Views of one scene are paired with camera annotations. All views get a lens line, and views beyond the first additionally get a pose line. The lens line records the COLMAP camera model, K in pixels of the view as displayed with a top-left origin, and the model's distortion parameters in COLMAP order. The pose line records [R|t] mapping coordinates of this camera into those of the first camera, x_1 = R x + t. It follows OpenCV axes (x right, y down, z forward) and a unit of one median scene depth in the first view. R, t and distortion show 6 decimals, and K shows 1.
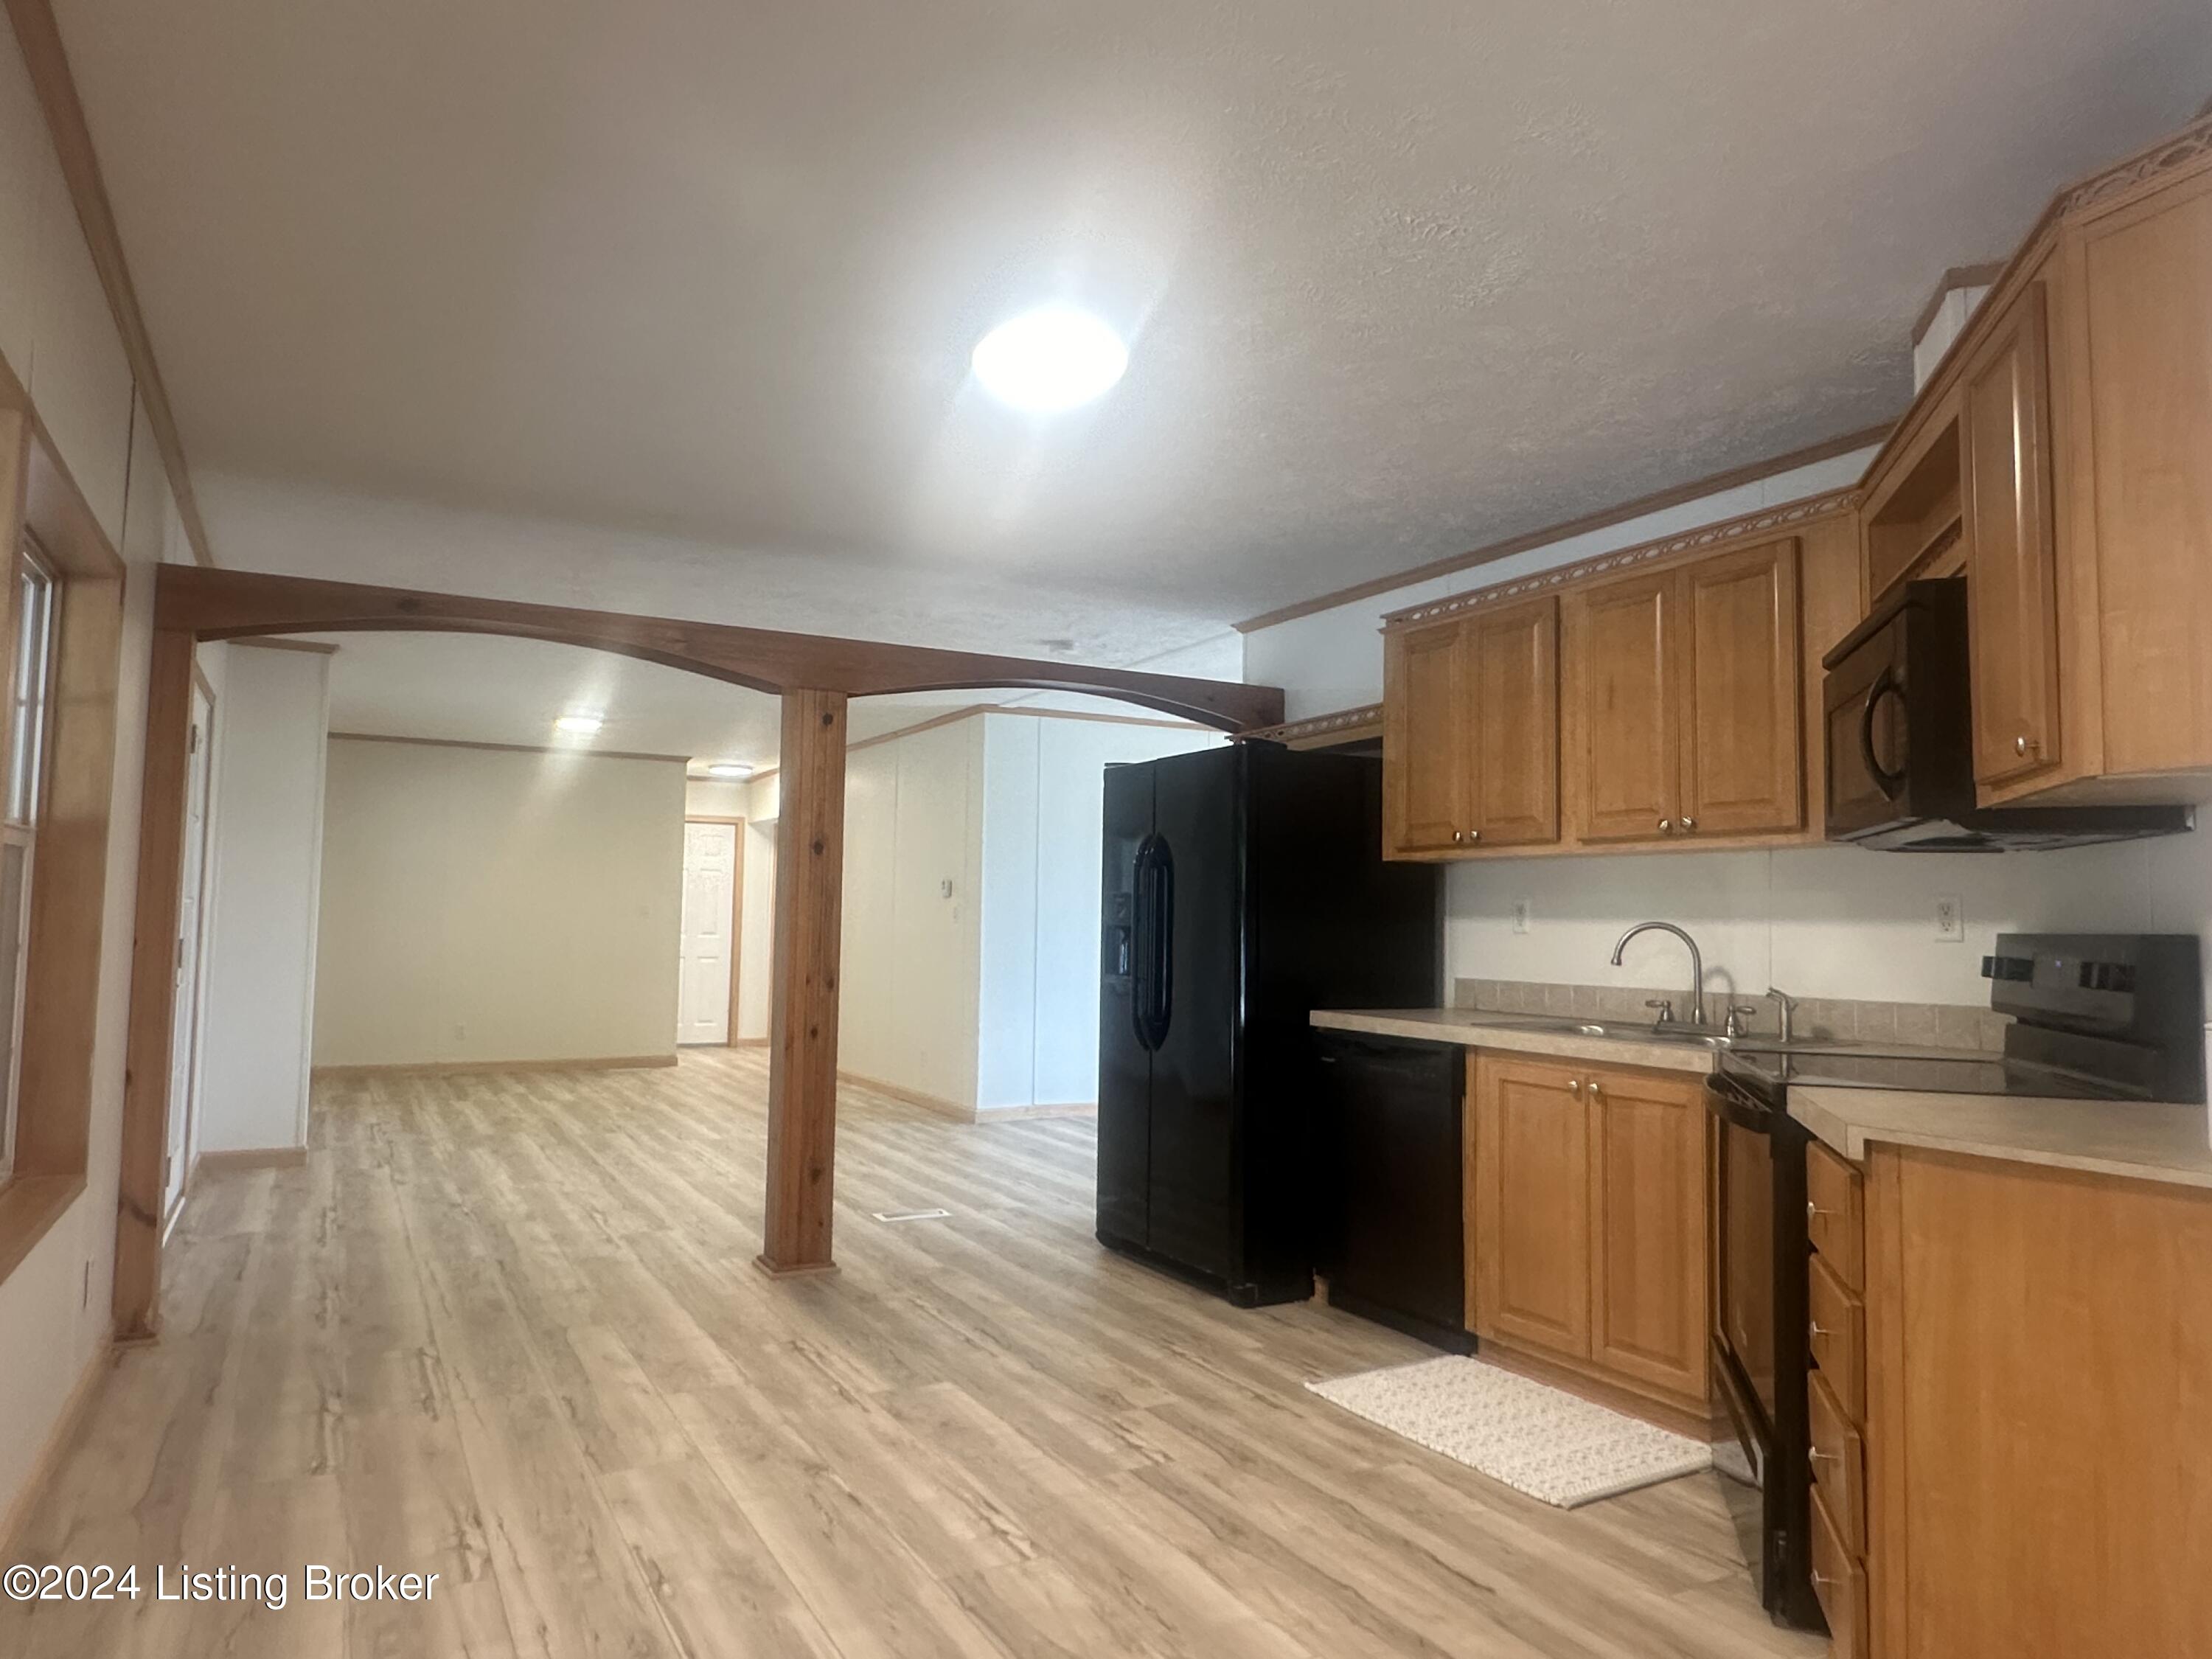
lens RADIAL K [[1411.2, 0, 1094.5], [0, 1411.2, 831.4], [0, 0, 1]] dist [-0.004709, 0.001694]
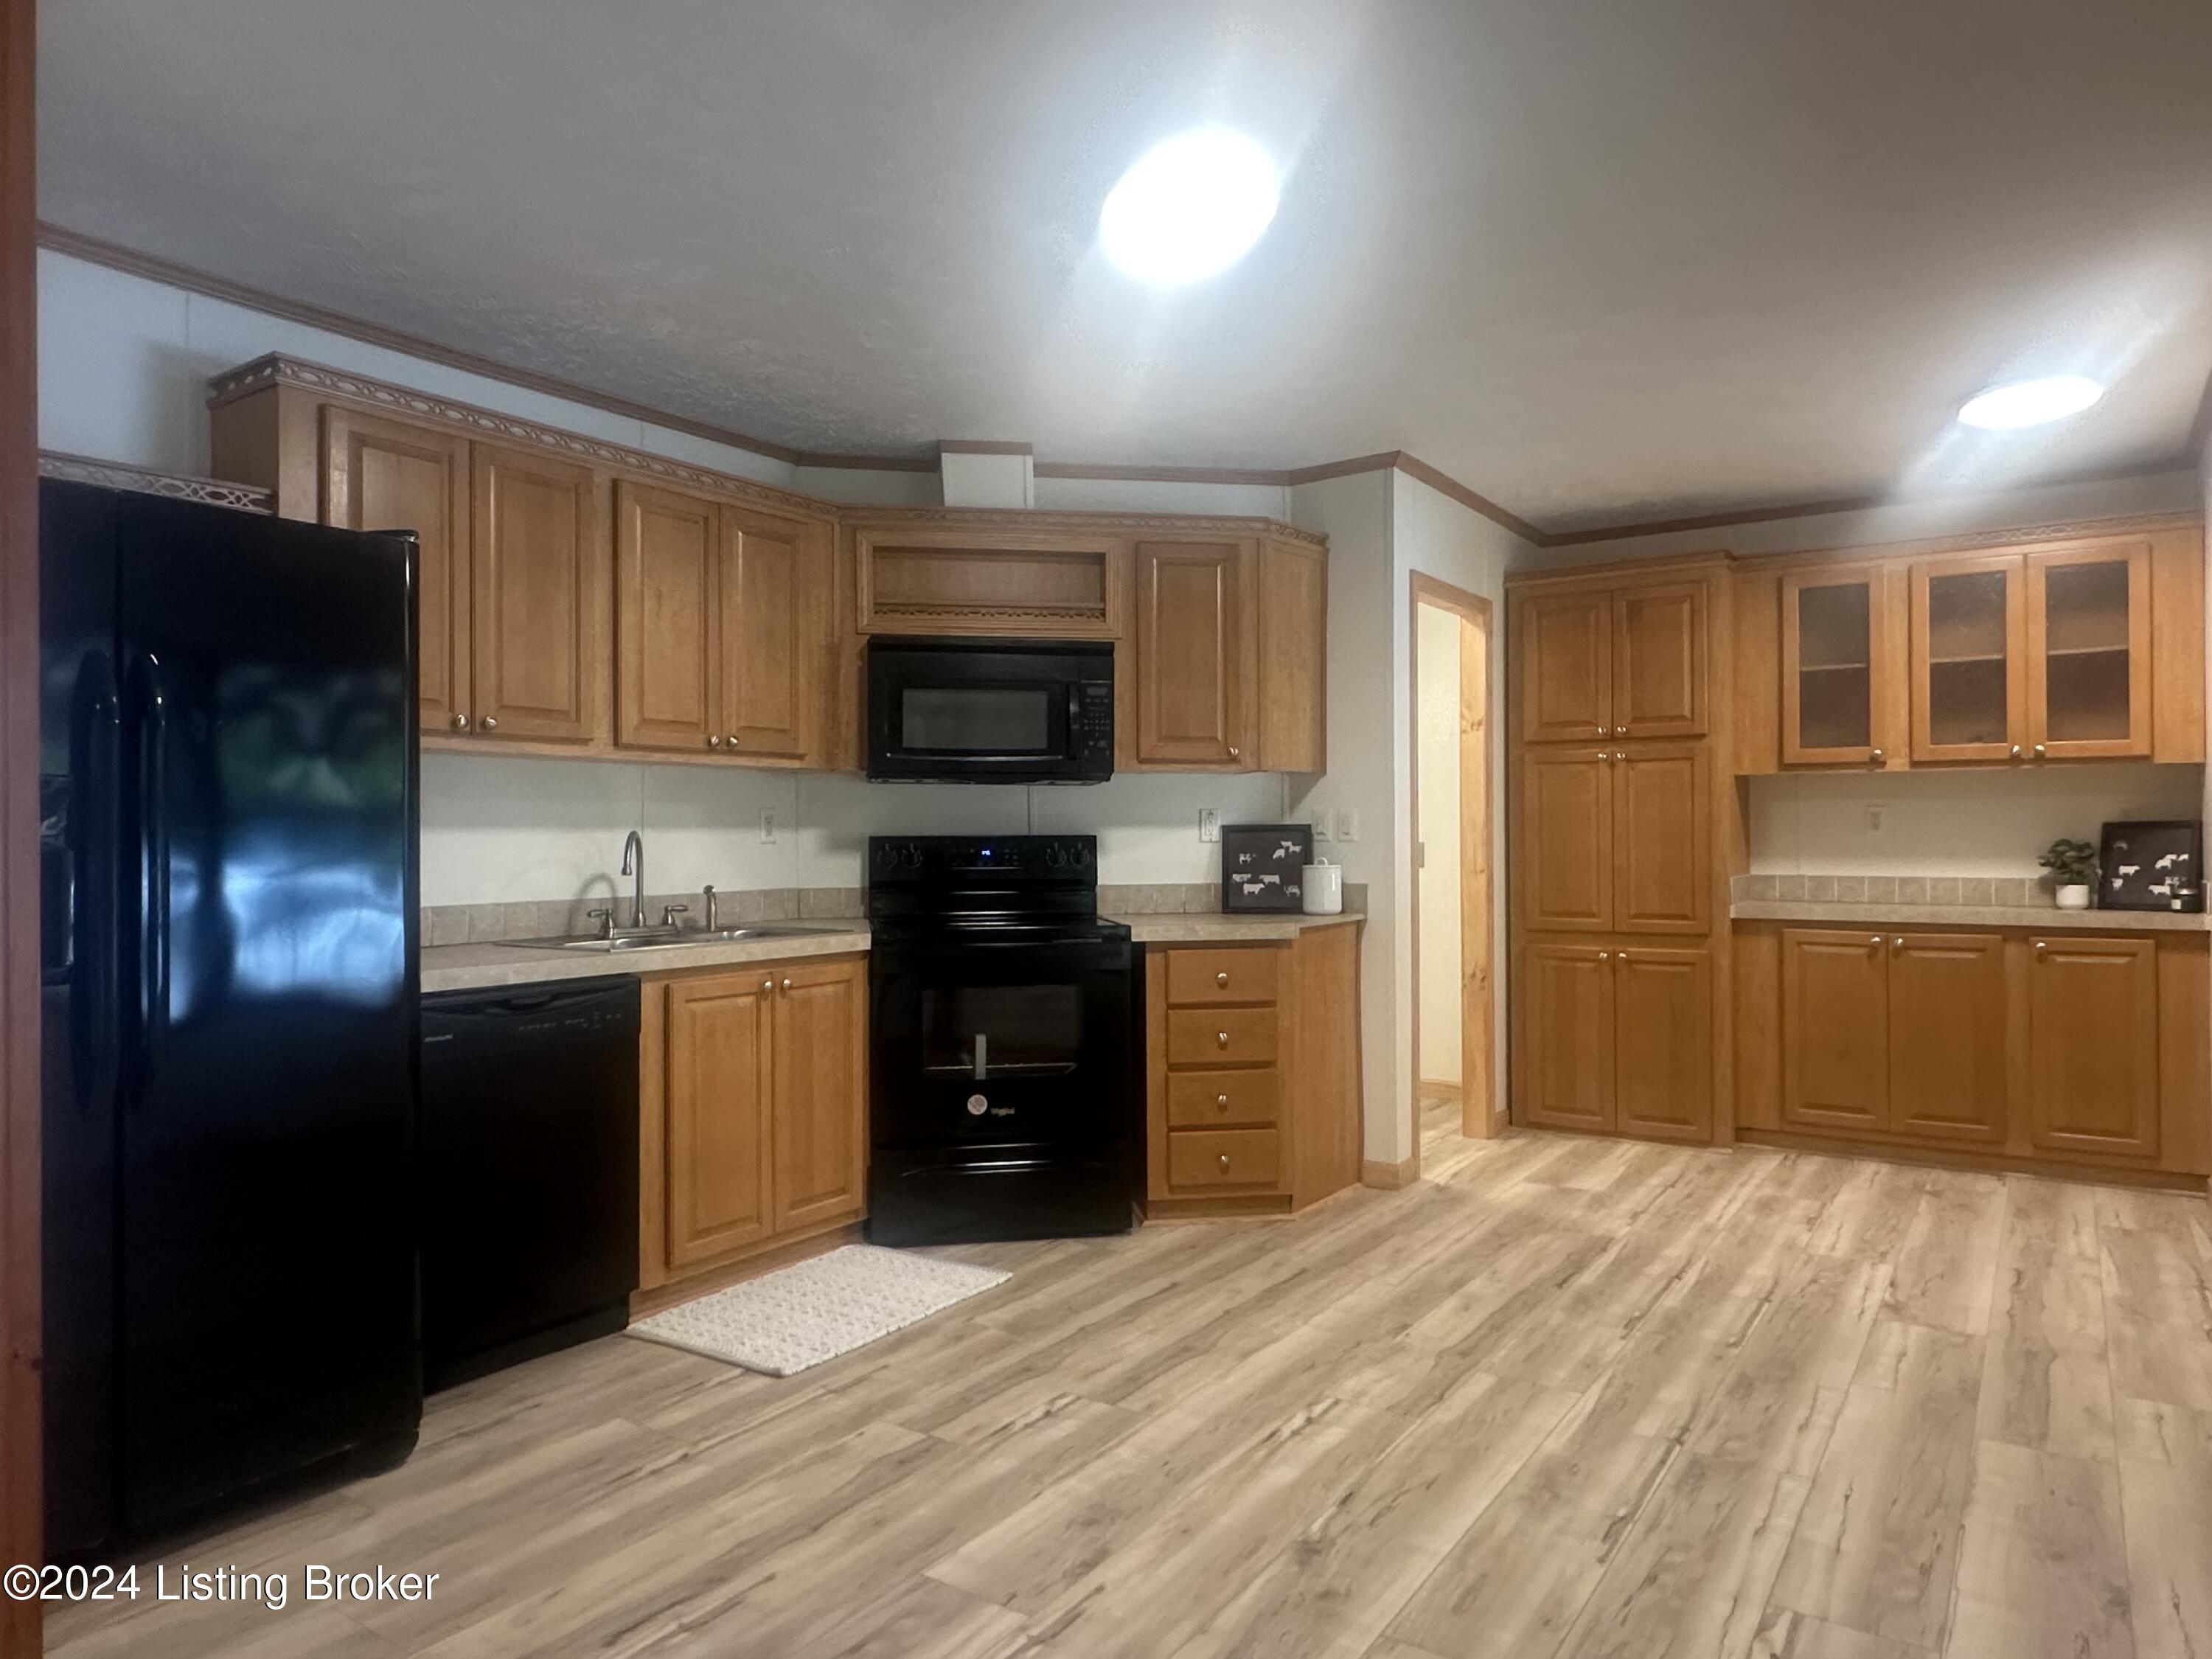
lens RADIAL K [[1411.2, 0, 1090.7], [0, 1411.2, 827.3], [0, 0, 1]] dist [-0.004709, 0.001694]
pose [[-0.451701, -0.010358, 0.892109, -0.747125], [-0.061524, 0.997914, -0.019565, 0.070263], [-0.890045, -0.063724, -0.451396, 1.331805]]
